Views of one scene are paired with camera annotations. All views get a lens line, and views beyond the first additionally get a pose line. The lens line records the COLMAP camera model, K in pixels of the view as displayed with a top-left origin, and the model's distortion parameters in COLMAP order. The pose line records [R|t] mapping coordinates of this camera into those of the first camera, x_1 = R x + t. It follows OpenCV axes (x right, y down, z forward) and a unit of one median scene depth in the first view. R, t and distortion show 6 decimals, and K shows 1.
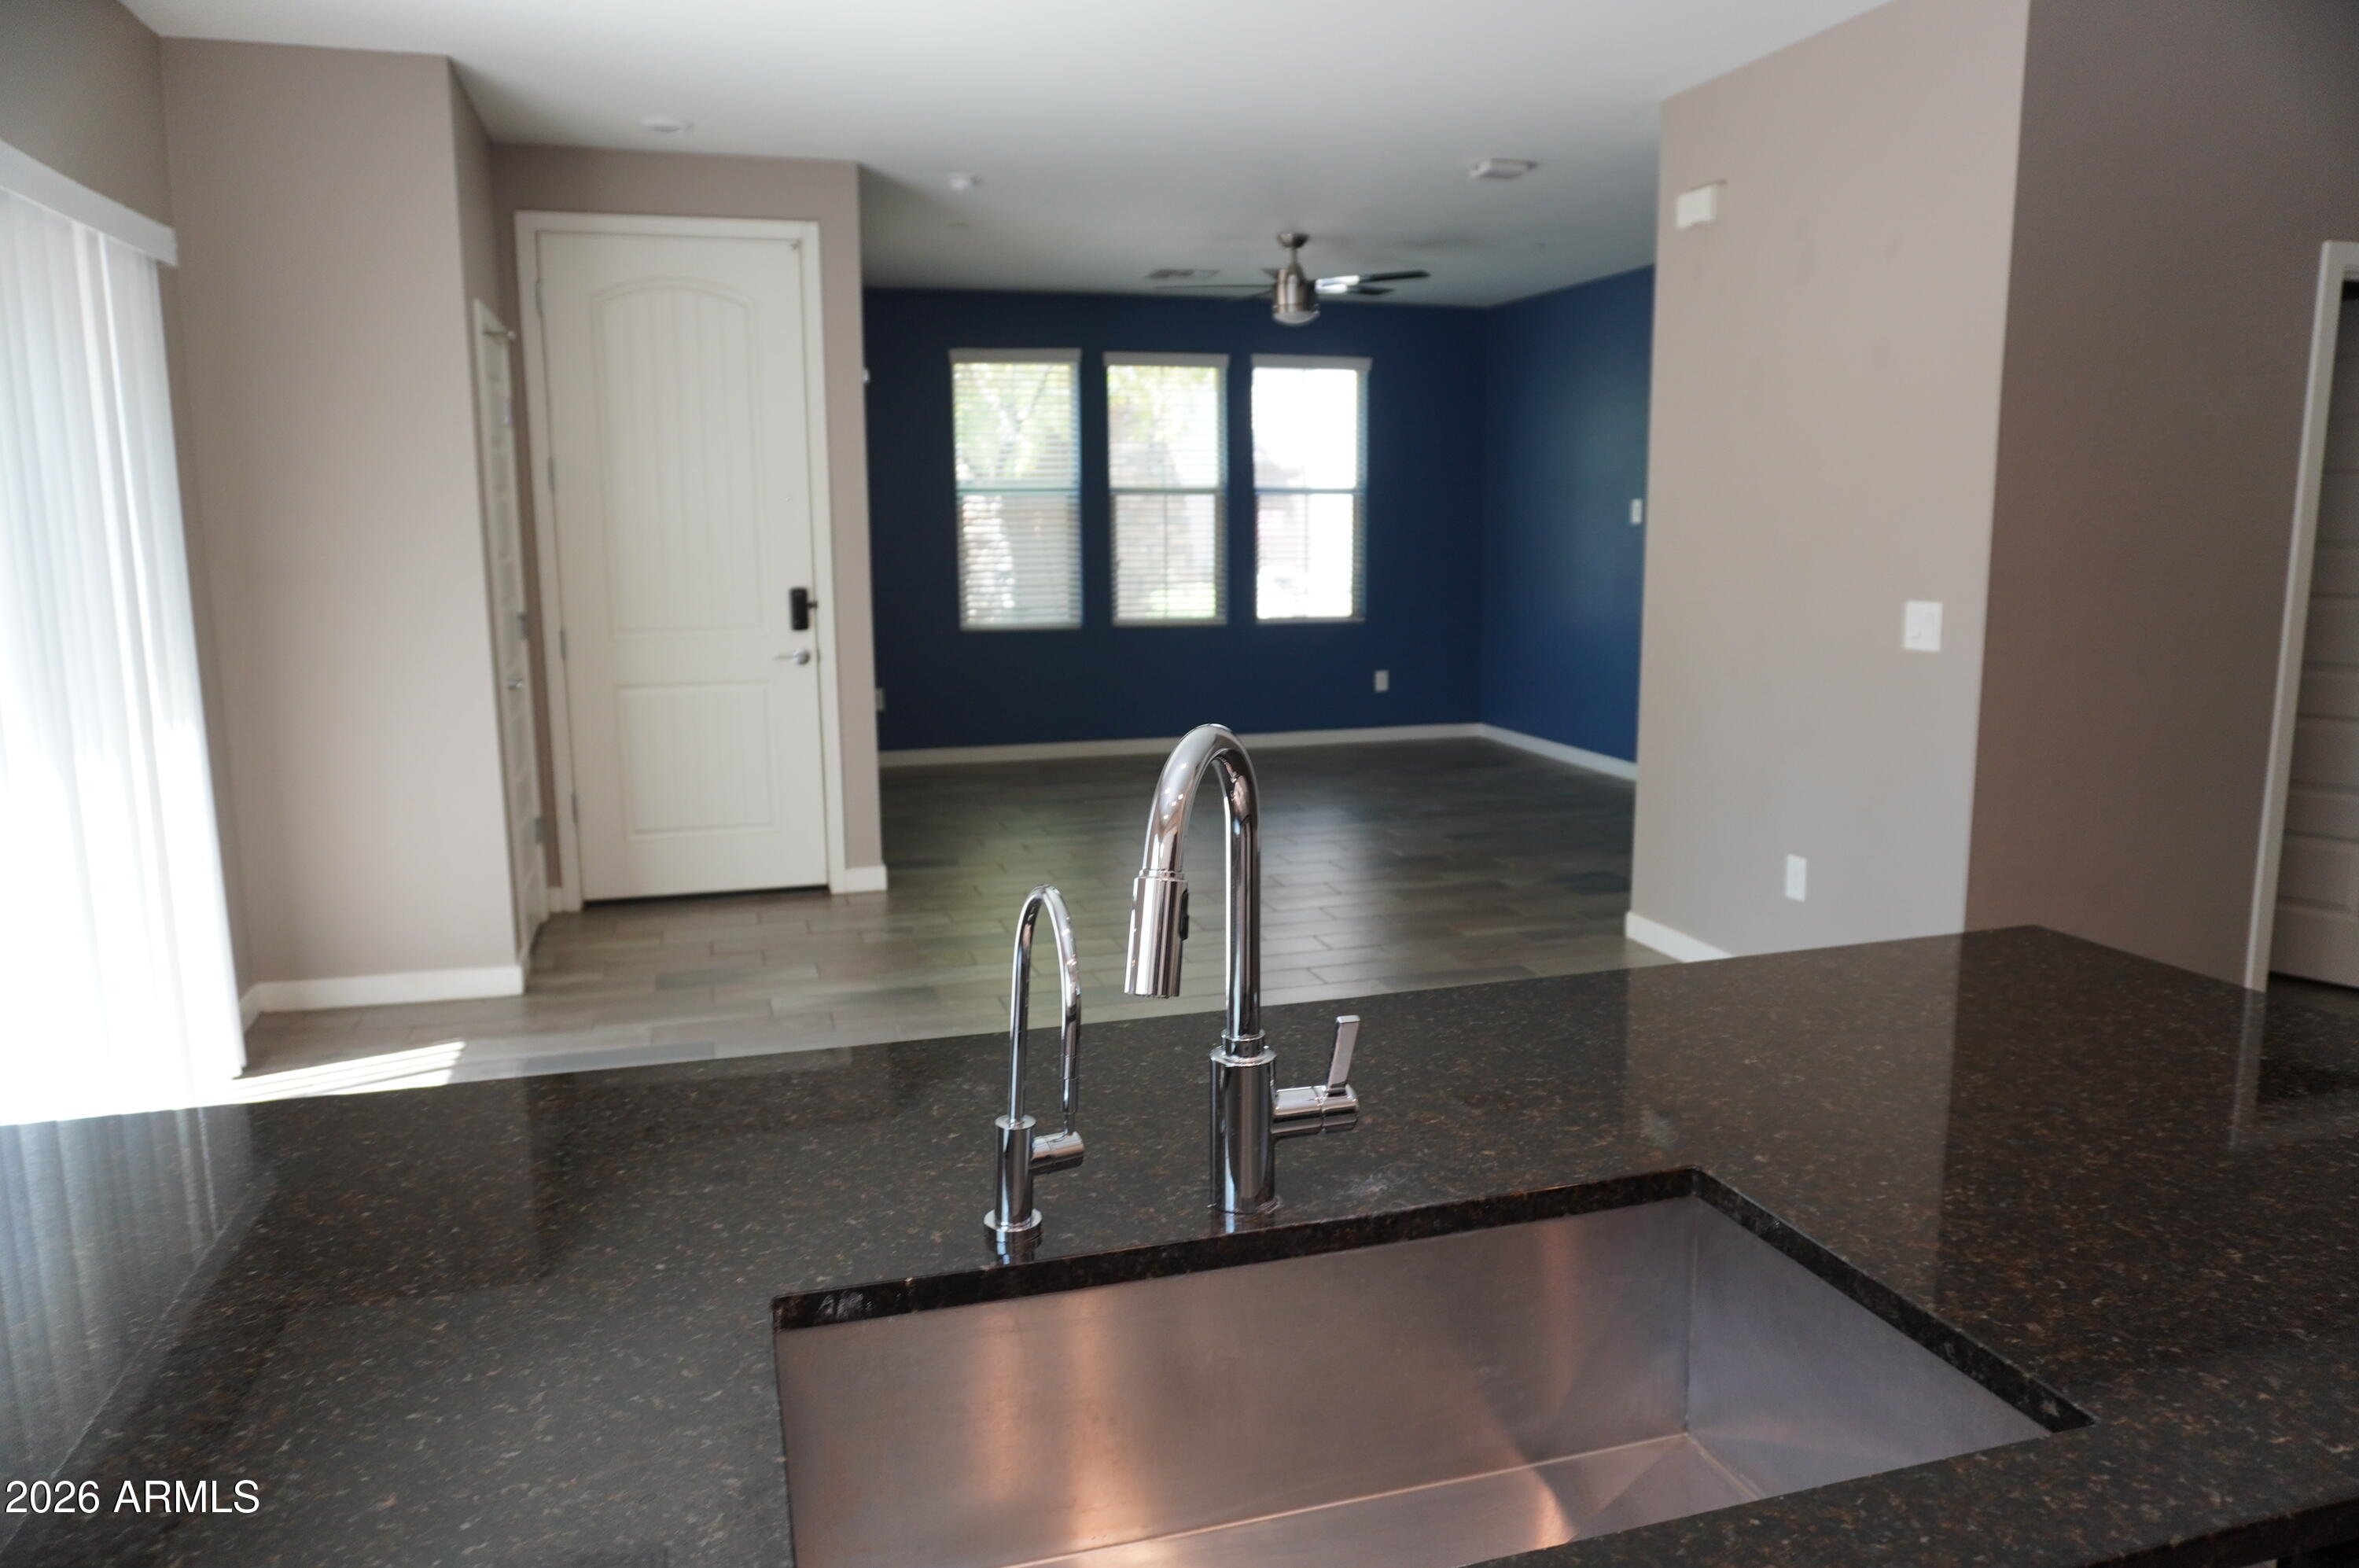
lens RADIAL K [[1570.3, 0, 1179.5], [0, 1570.3, 784.0], [0, 0, 1]] dist [-0.035285, 0.004569]
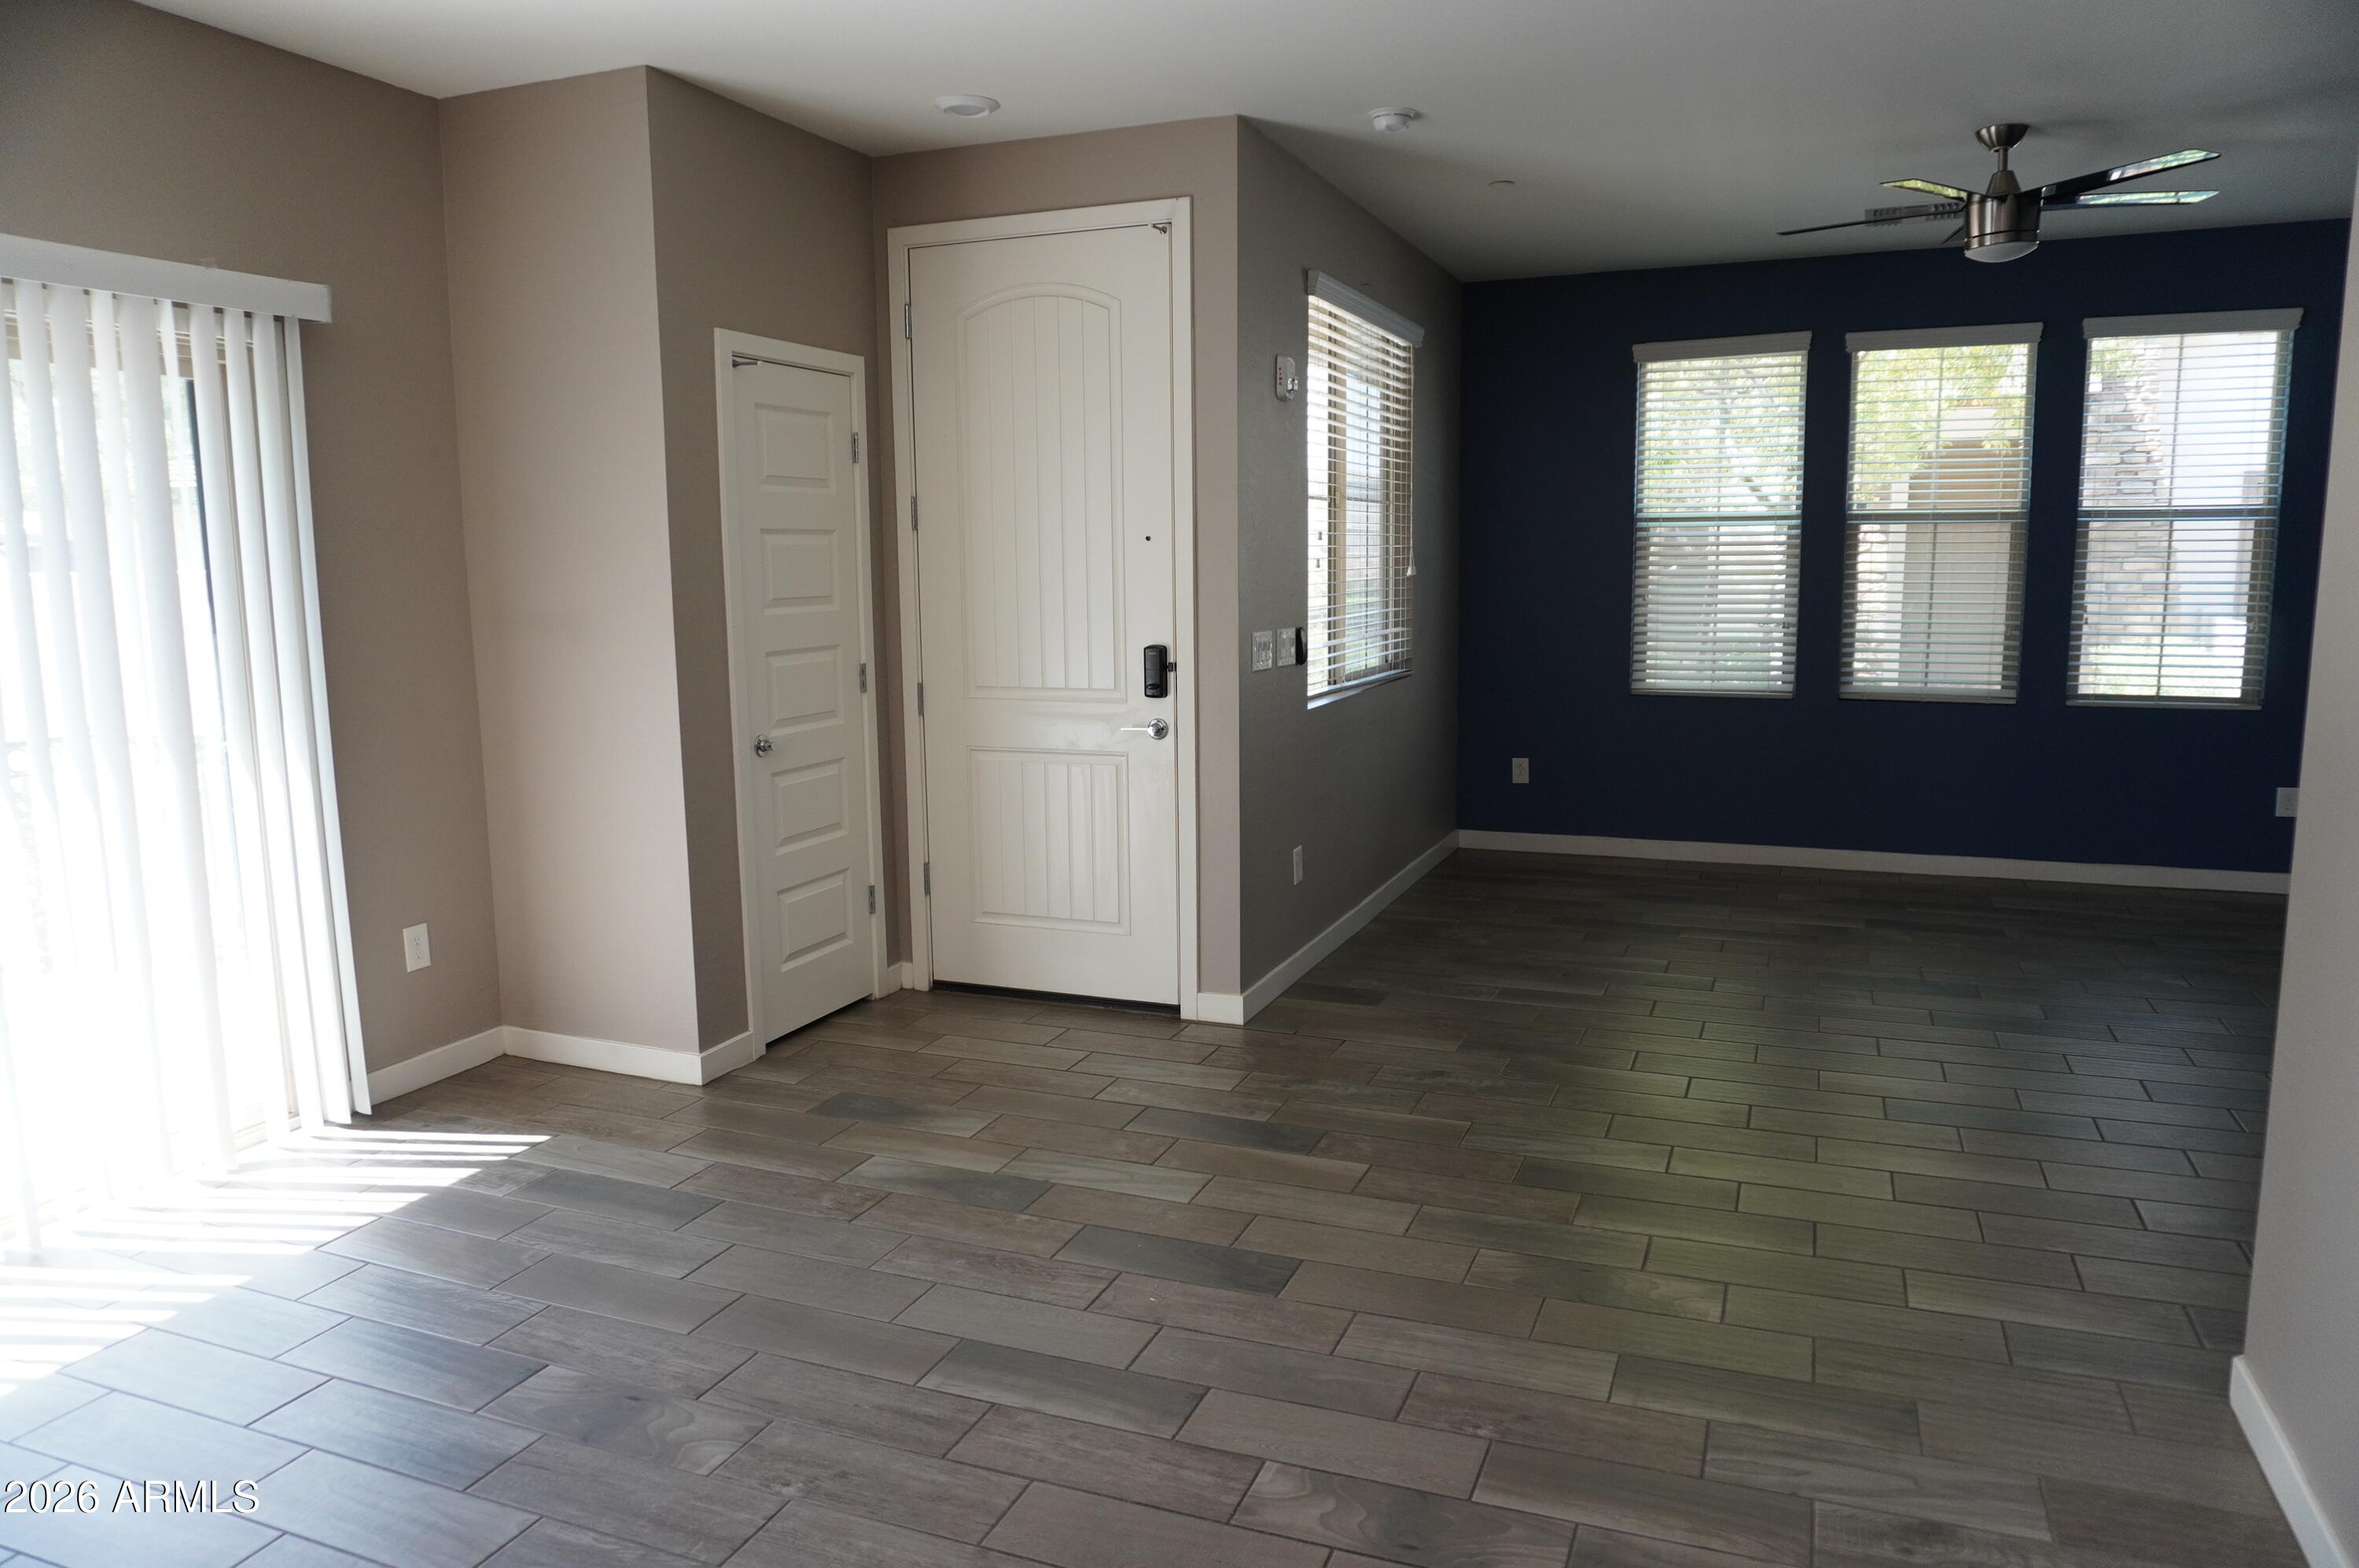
lens RADIAL K [[1570.3, 0, 1179.5], [0, 1570.3, 784.0], [0, 0, 1]] dist [-0.035285, 0.004569]
pose [[0.785226, 0.086319, -0.613163, 0.268984], [-0.096516, 0.995195, 0.016501, -0.065163], [0.611641, 0.046223, 0.789784, 0.347245]]
